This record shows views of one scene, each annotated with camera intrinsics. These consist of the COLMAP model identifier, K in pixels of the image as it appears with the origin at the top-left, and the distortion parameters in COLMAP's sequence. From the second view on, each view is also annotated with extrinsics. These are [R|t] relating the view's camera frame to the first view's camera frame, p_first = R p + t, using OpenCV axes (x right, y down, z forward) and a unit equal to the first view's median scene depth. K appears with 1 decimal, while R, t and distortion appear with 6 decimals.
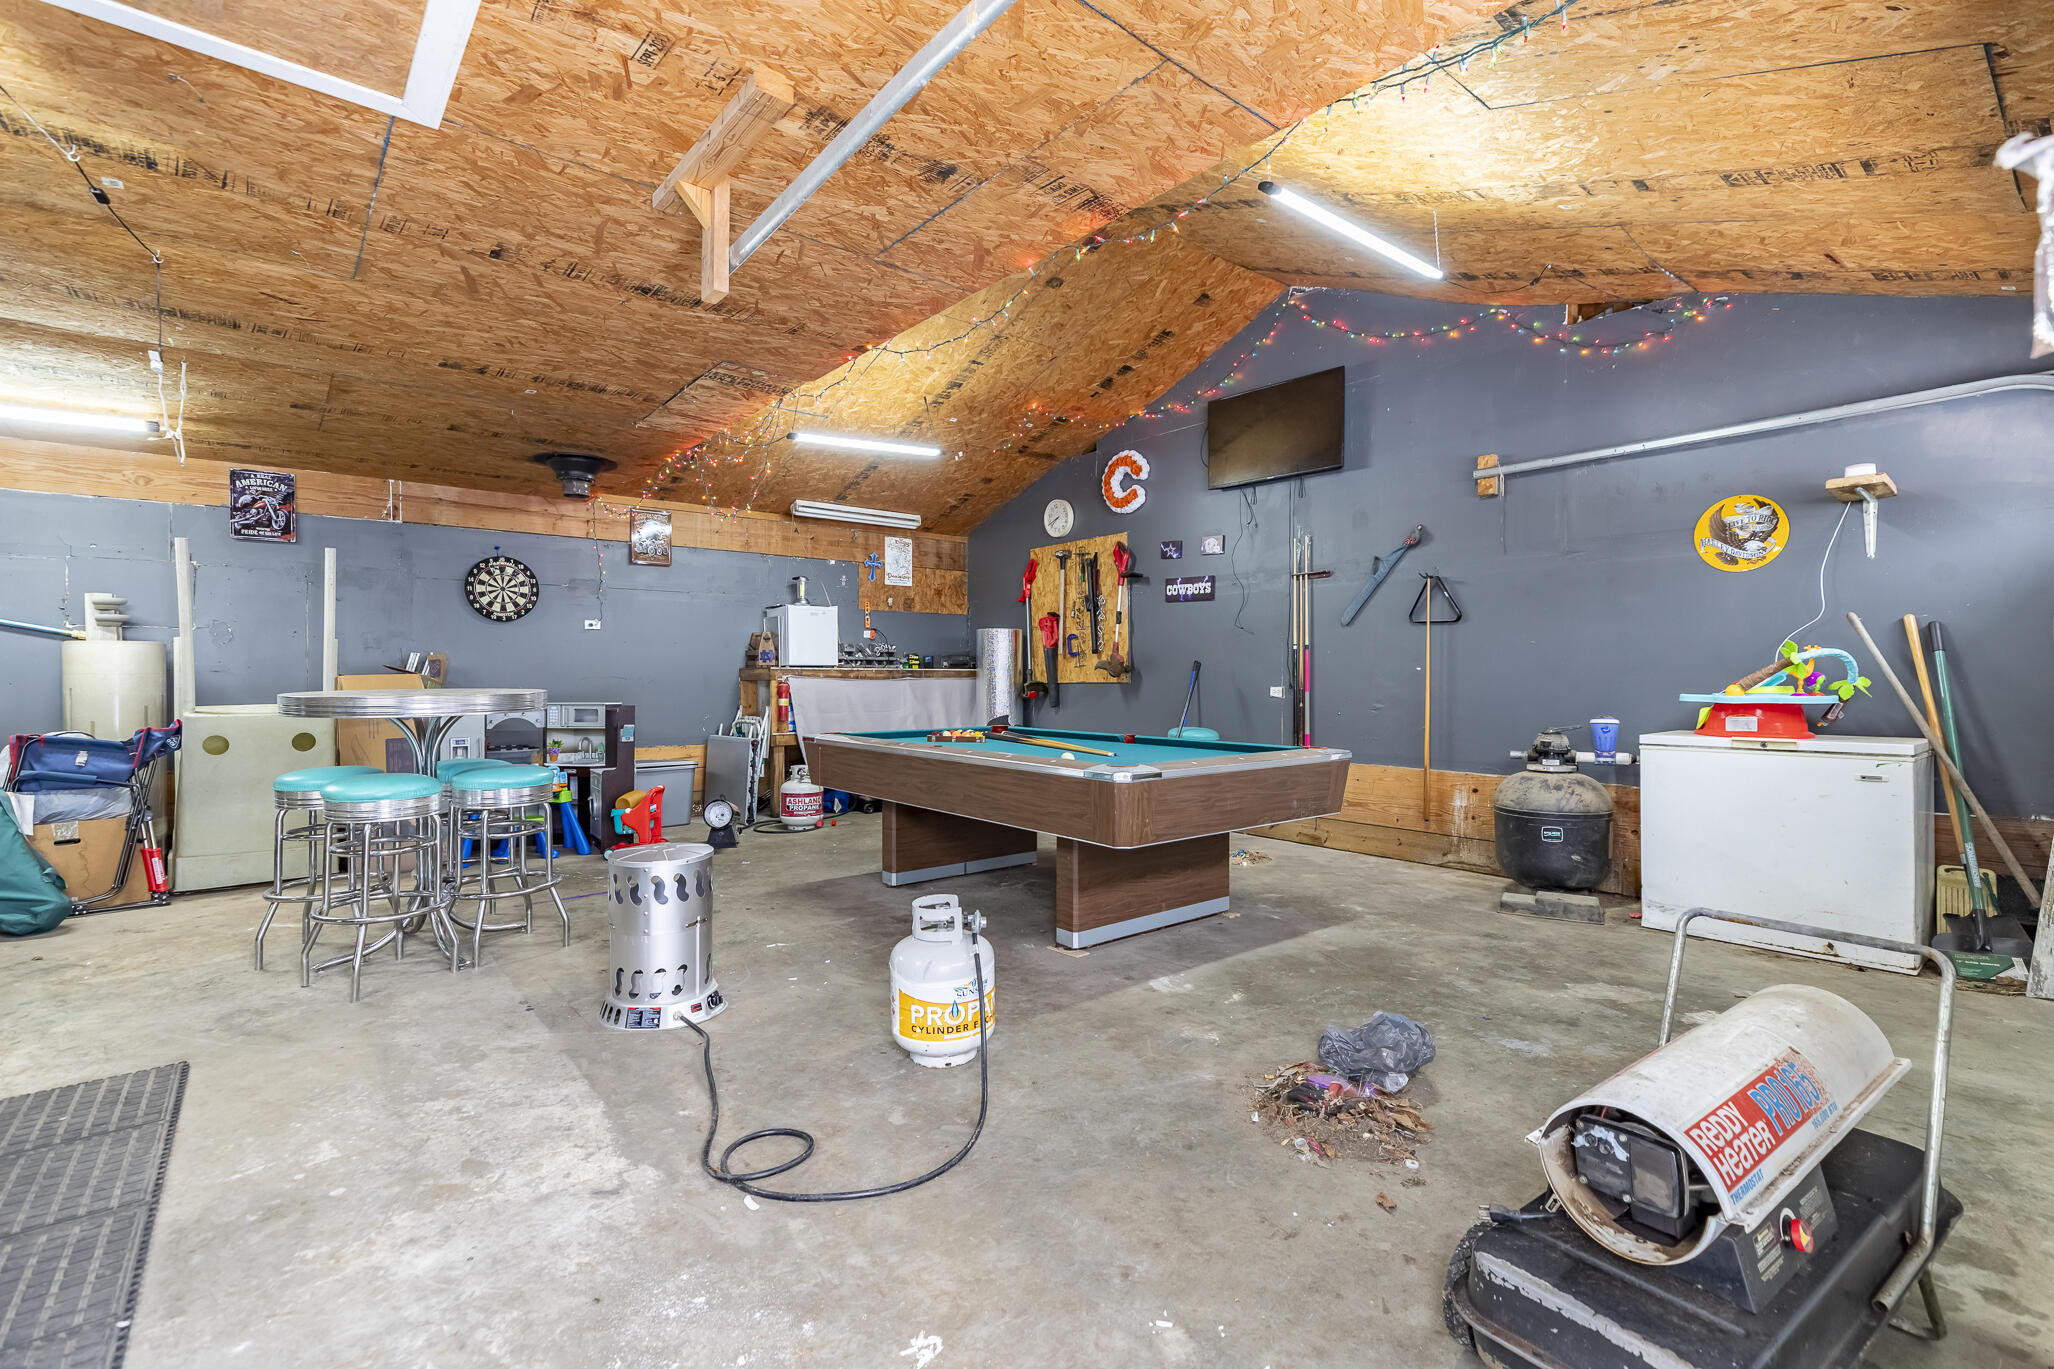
lens RADIAL K [[919.8, 0, 1036.3], [0, 919.8, 673.9], [0, 0, 1]] dist [0.006686, -0.001364]
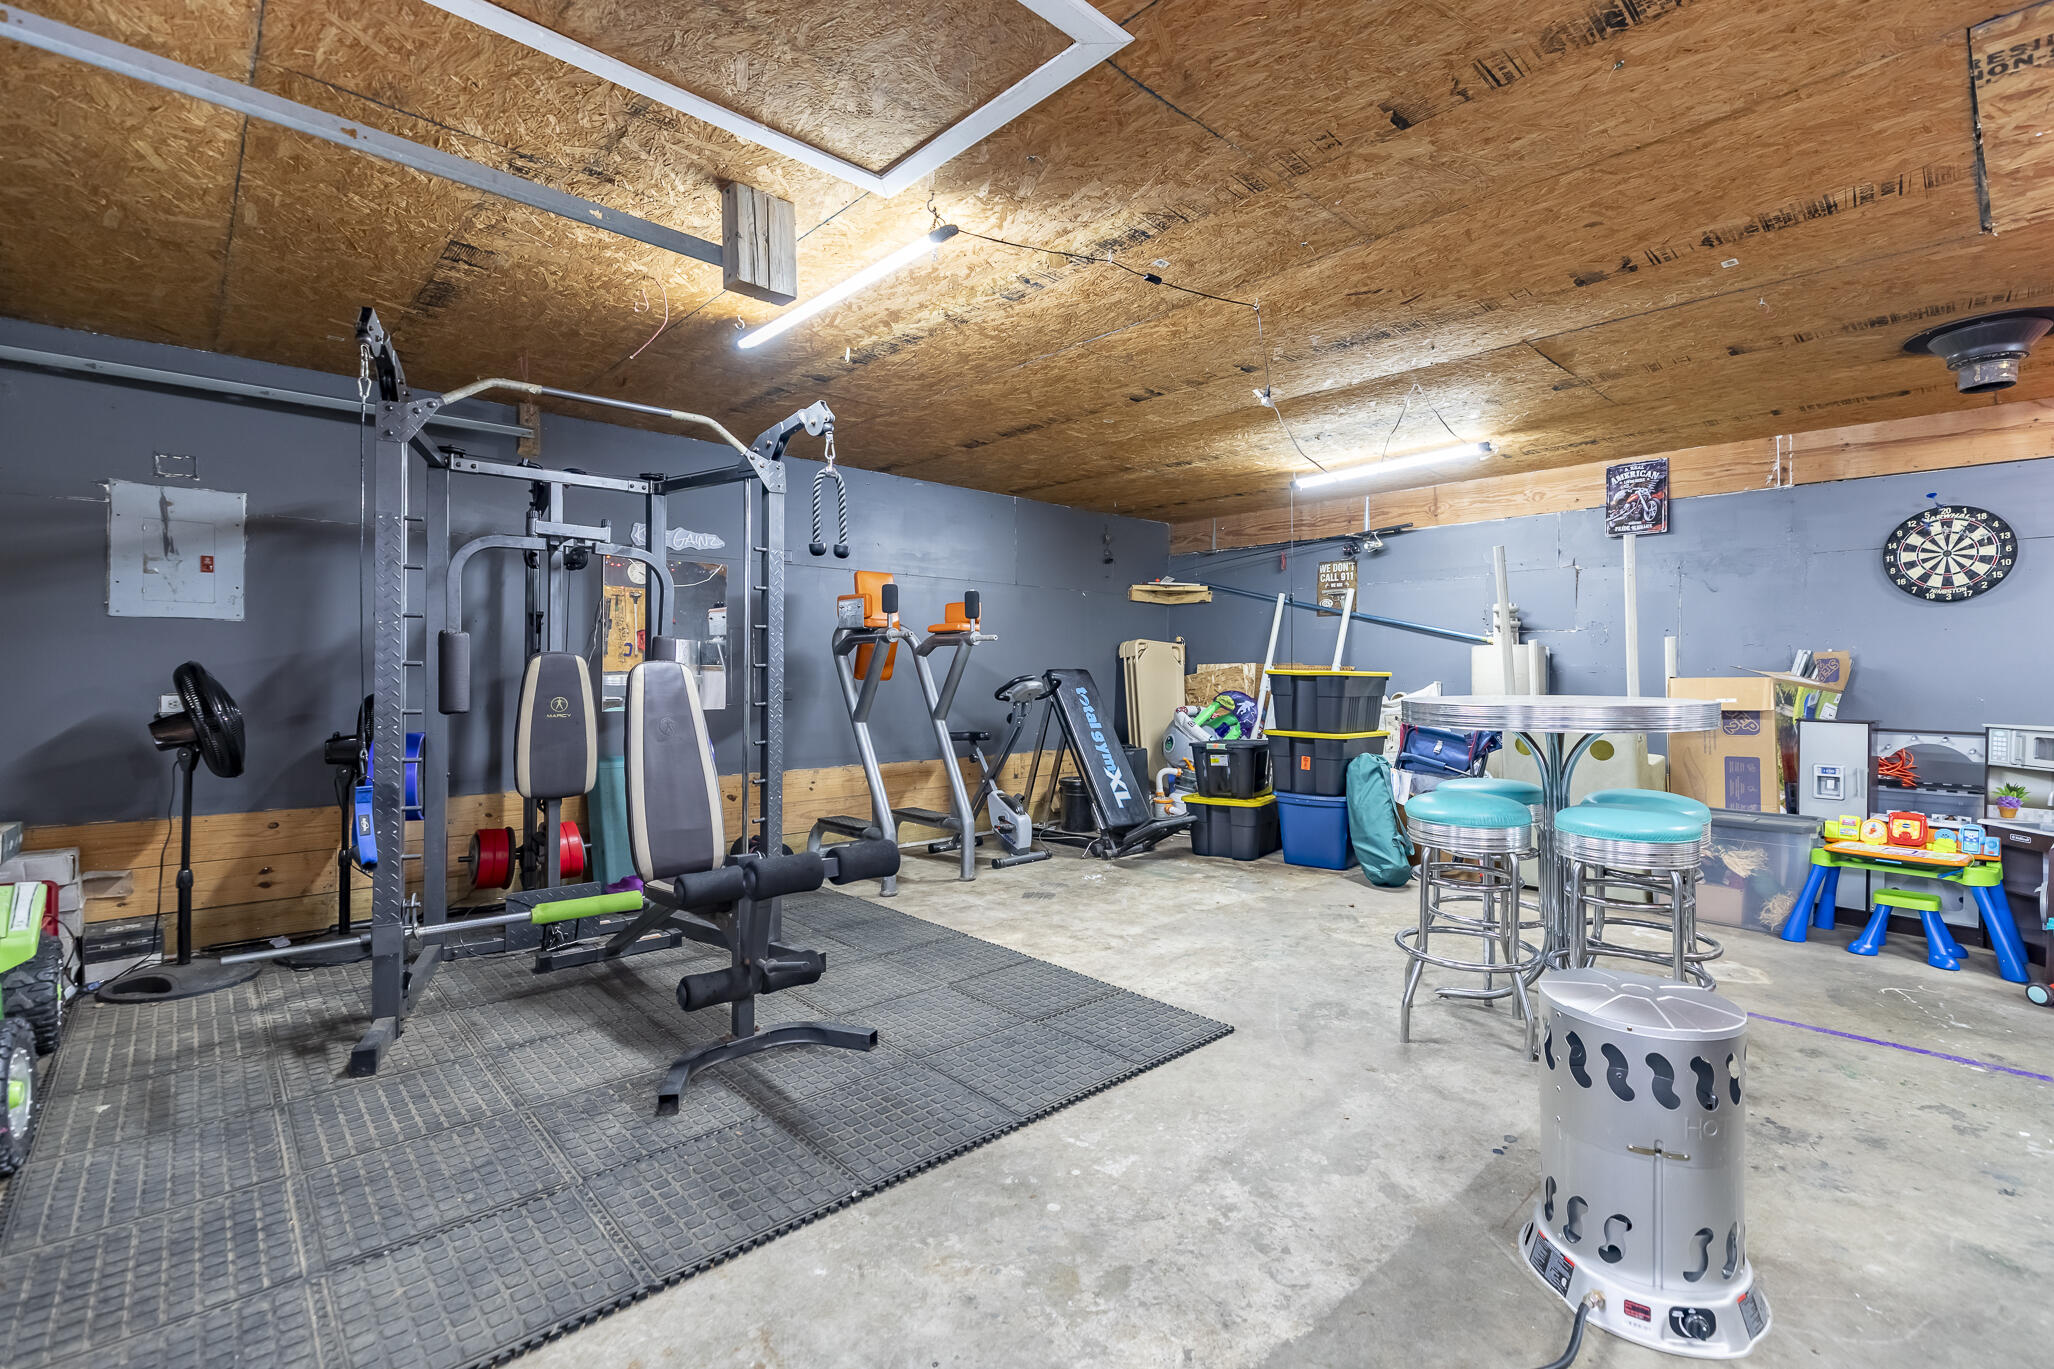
lens RADIAL K [[919.8, 0, 1033.4], [0, 919.8, 672.7], [0, 0, 1]] dist [0.006686, -0.001364]
pose [[0.054371, 0.004599, -0.998510, 0.128096], [-0.006653, 0.999969, 0.004243, -0.005074], [0.998499, 0.006412, 0.054400, 0.555345]]
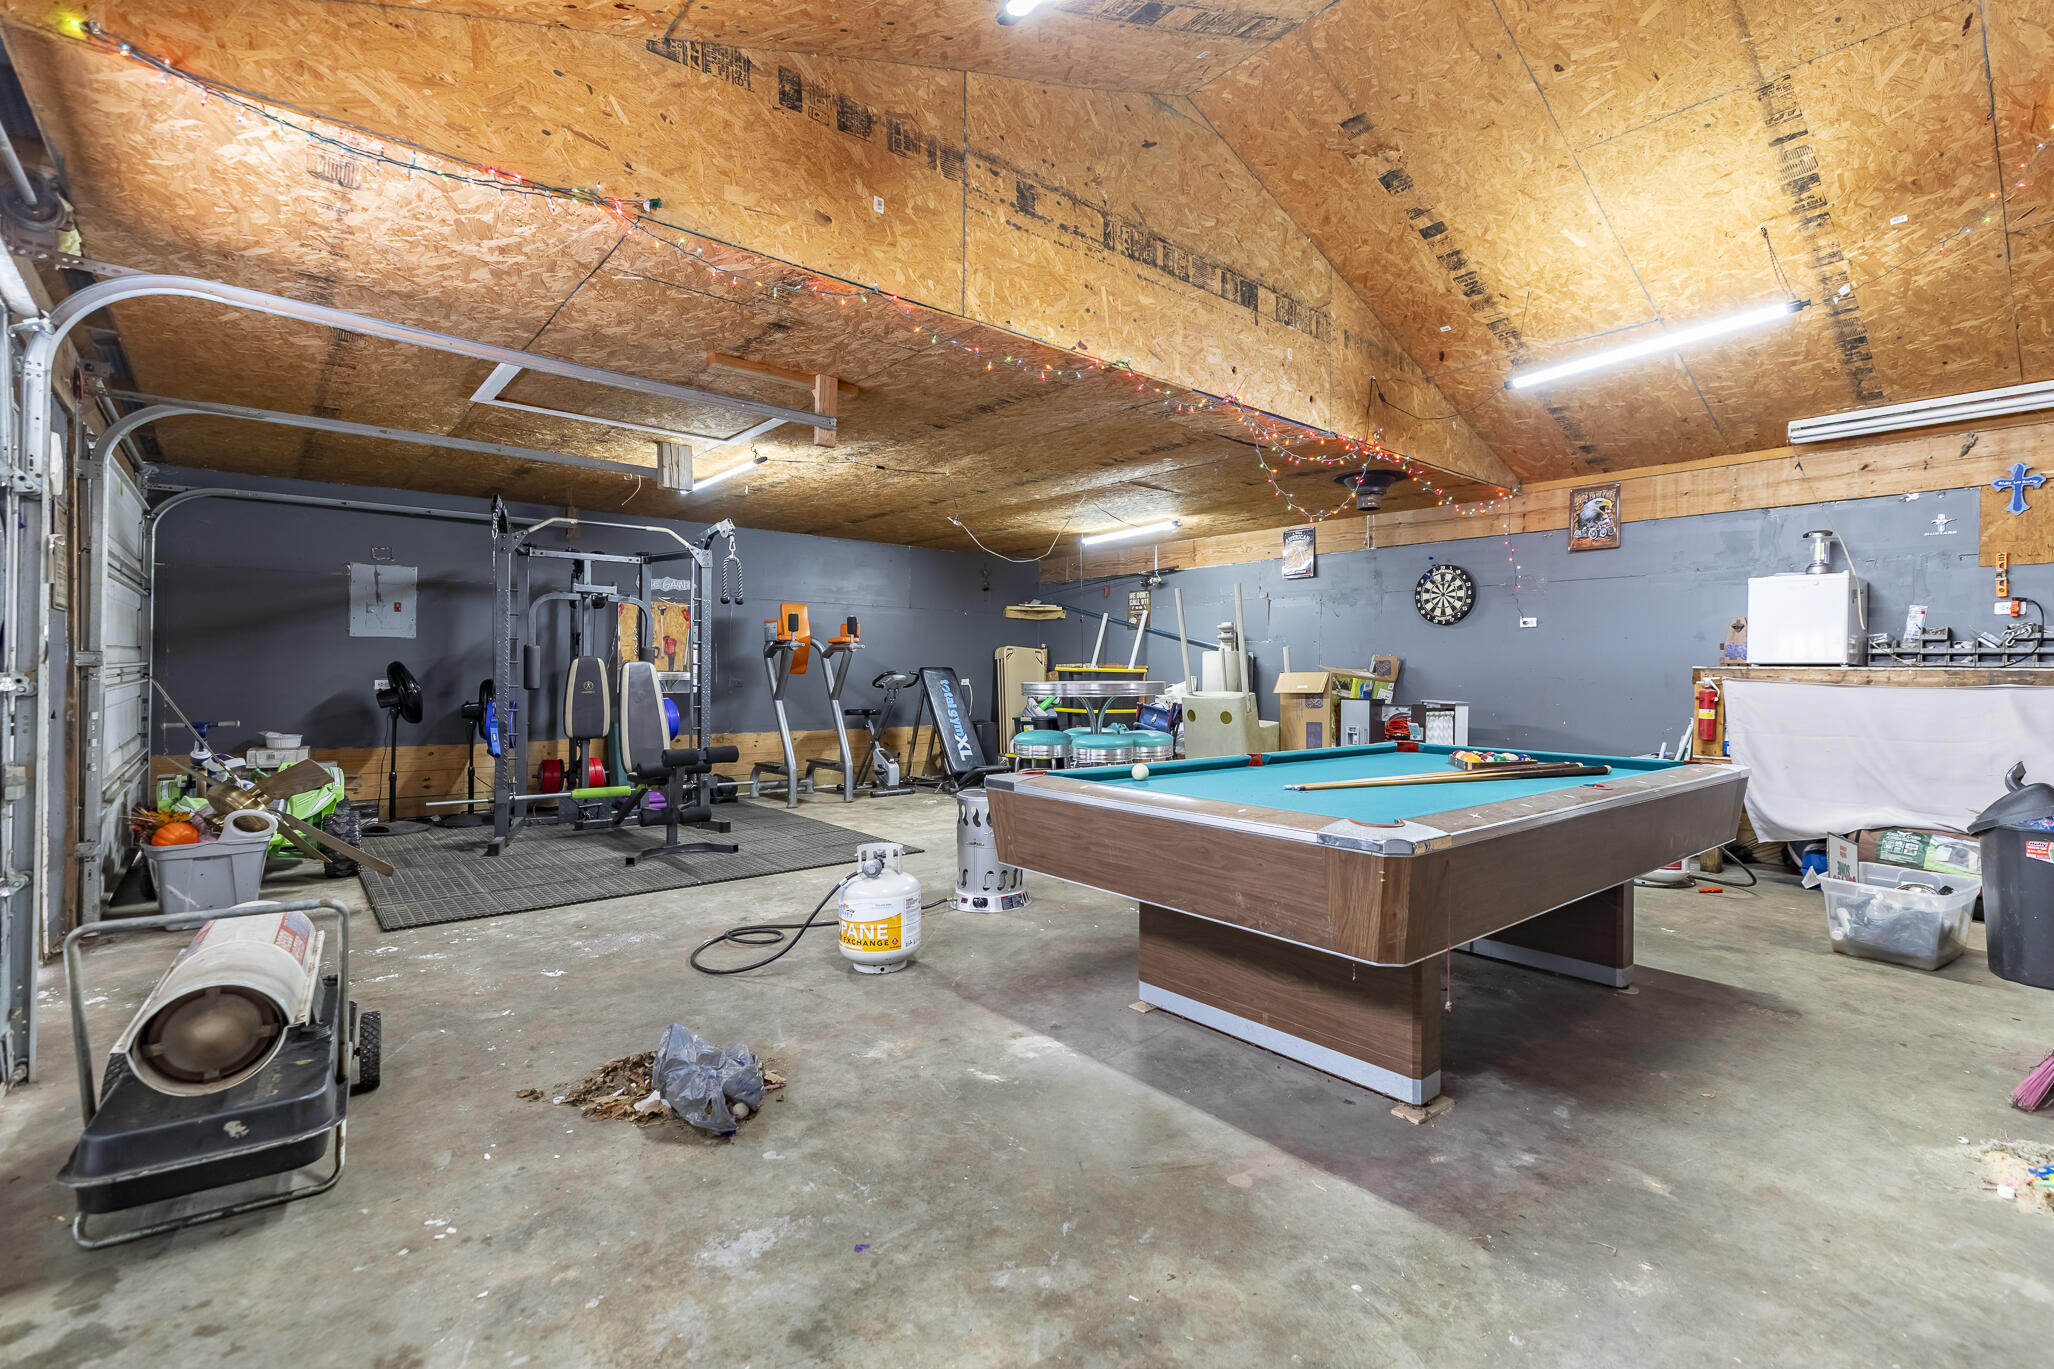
lens RADIAL K [[919.8, 0, 1031.2], [0, 919.8, 671.1], [0, 0, 1]] dist [0.006686, -0.001364]
pose [[0.006191, 0.001480, -0.999980, 0.960404], [-0.008164, 0.999966, 0.001429, 0.000164], [0.999948, 0.008155, 0.006203, 0.977732]]
